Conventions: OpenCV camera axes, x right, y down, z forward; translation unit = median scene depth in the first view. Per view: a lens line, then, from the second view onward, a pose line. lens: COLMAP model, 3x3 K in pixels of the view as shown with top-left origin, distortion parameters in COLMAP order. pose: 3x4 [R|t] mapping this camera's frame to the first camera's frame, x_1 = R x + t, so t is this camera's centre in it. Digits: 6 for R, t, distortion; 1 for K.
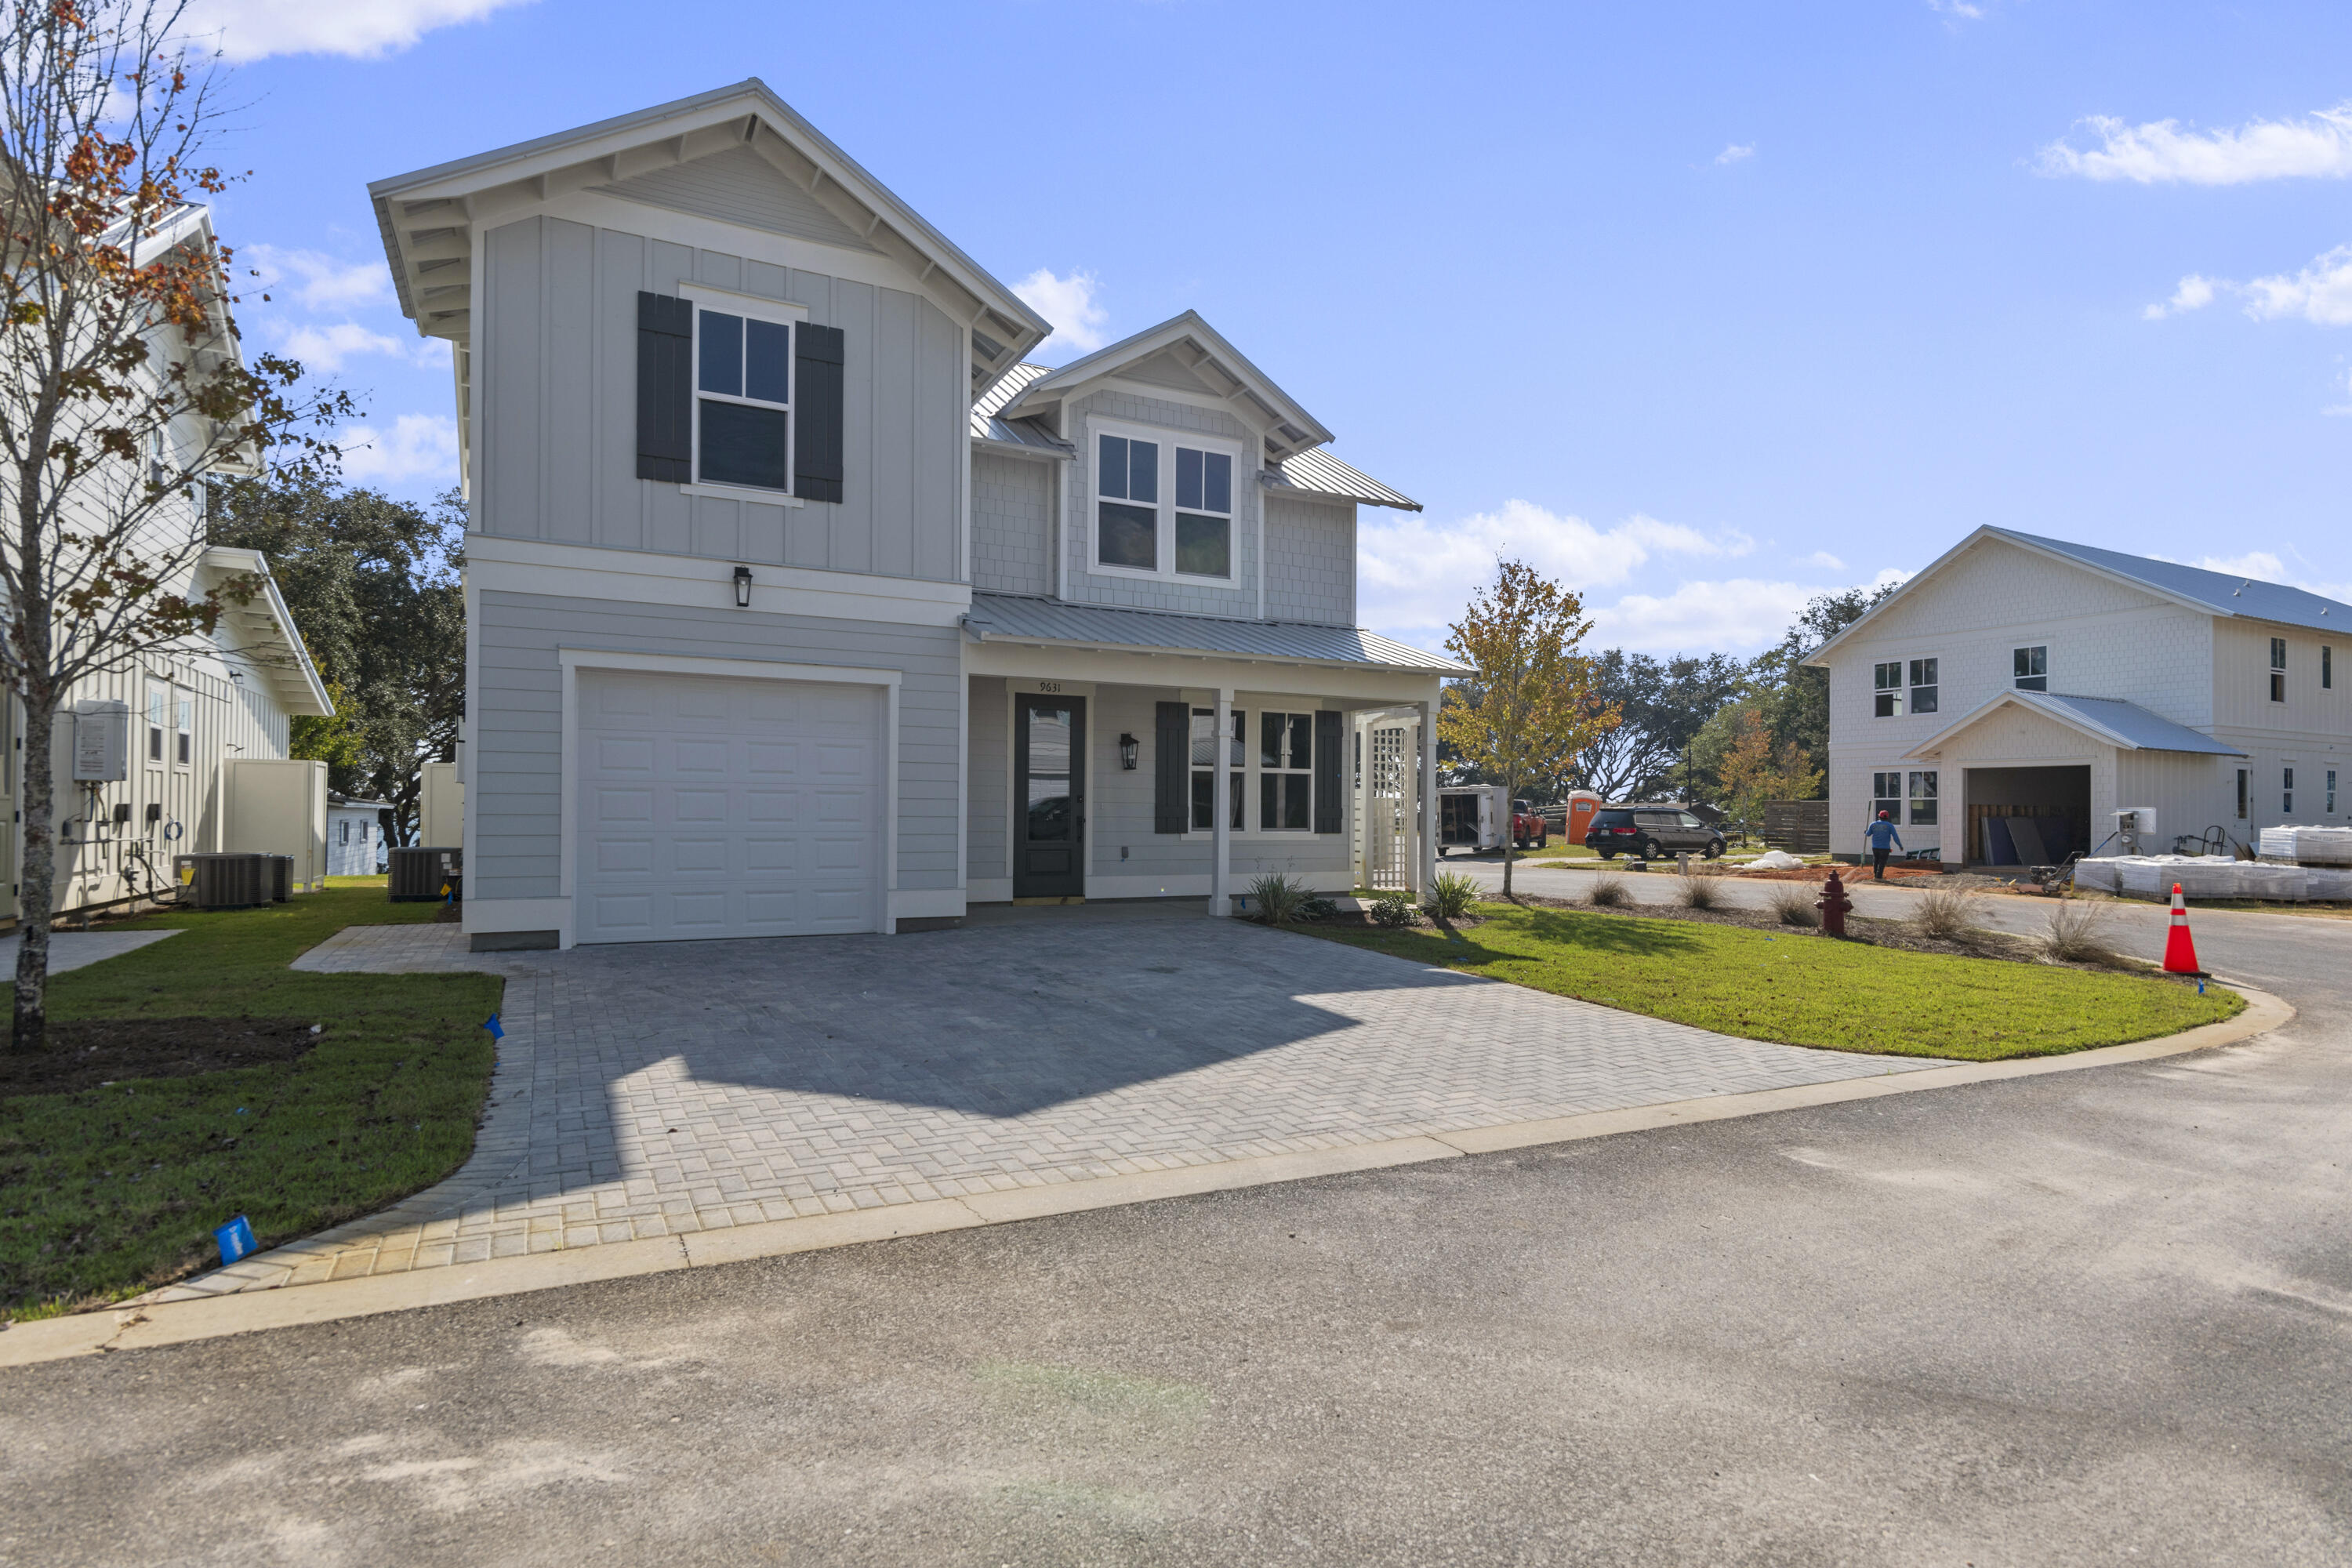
lens RADIAL K [[1188.5, 0, 1166.1], [0, 1188.5, 793.2], [0, 0, 1]] dist [0.003971, 0.000715]
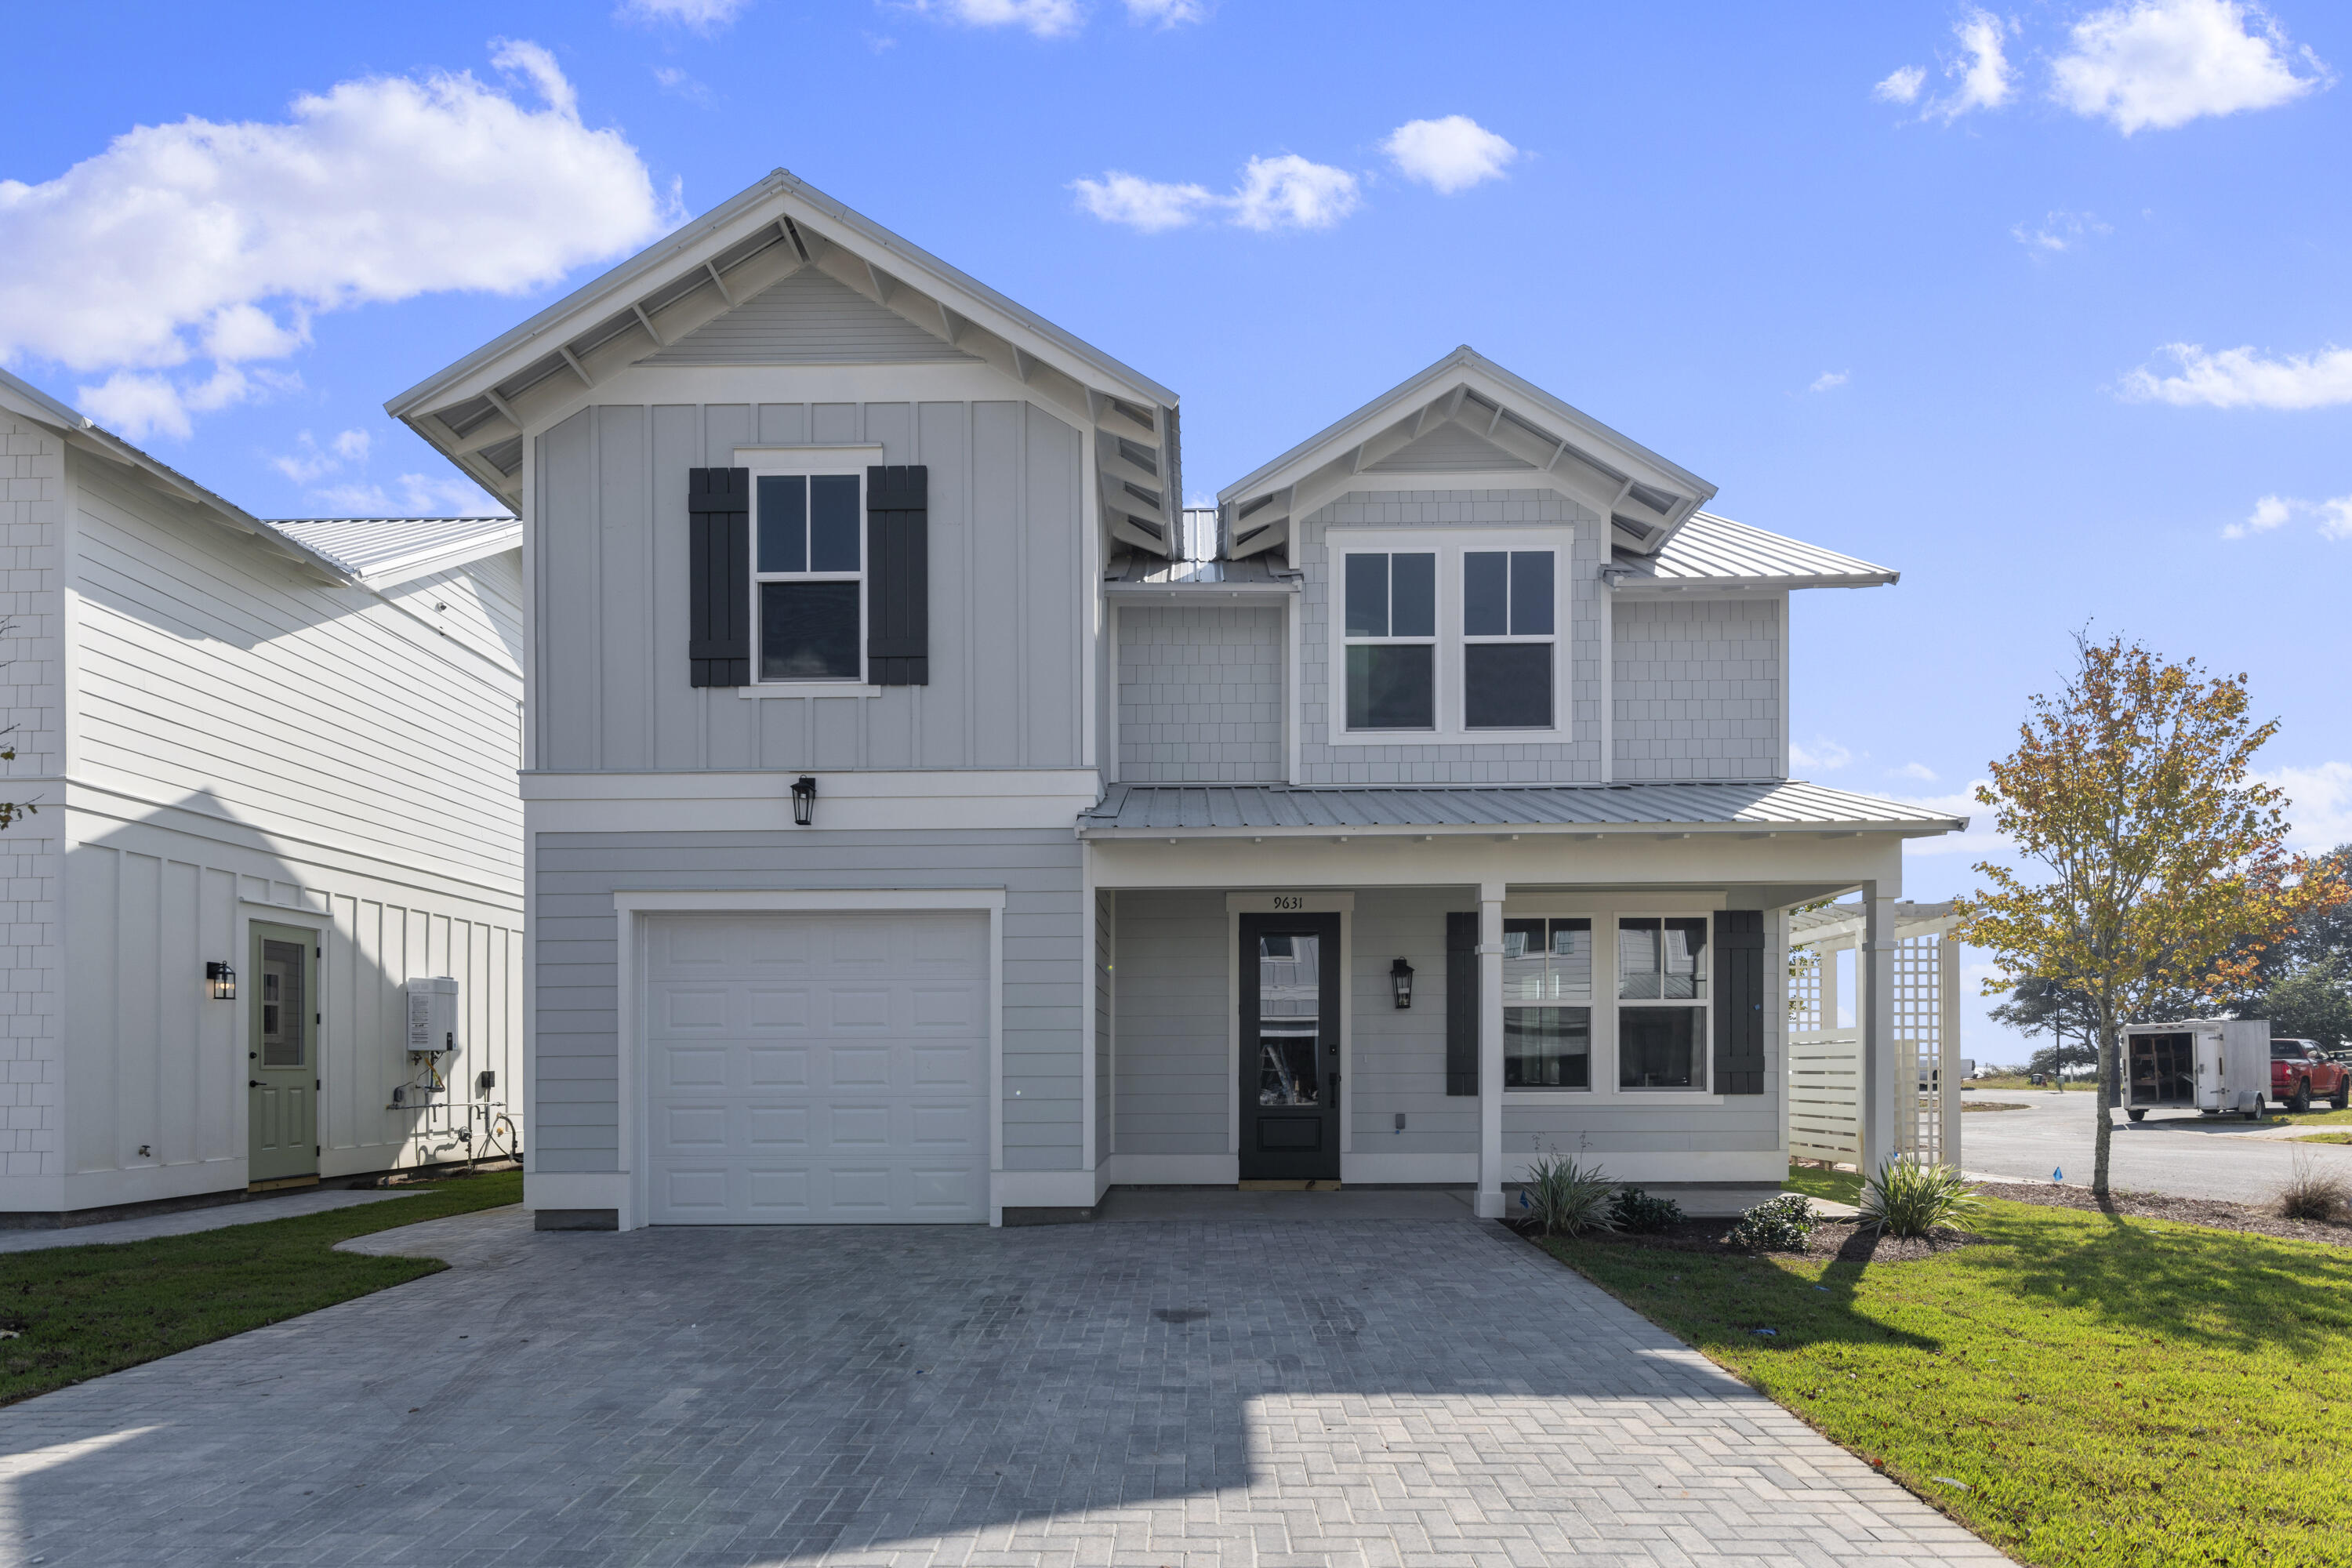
lens RADIAL K [[1188.5, 0, 1238.9], [0, 1188.5, 1067.0], [0, 0, 1]] dist [0.003971, 0.000715]
pose [[0.882694, -0.012979, -0.469769, 0.229025], [0.020231, 0.999741, 0.010393, 0.006728], [0.469512, -0.018678, 0.882728, 0.315203]]
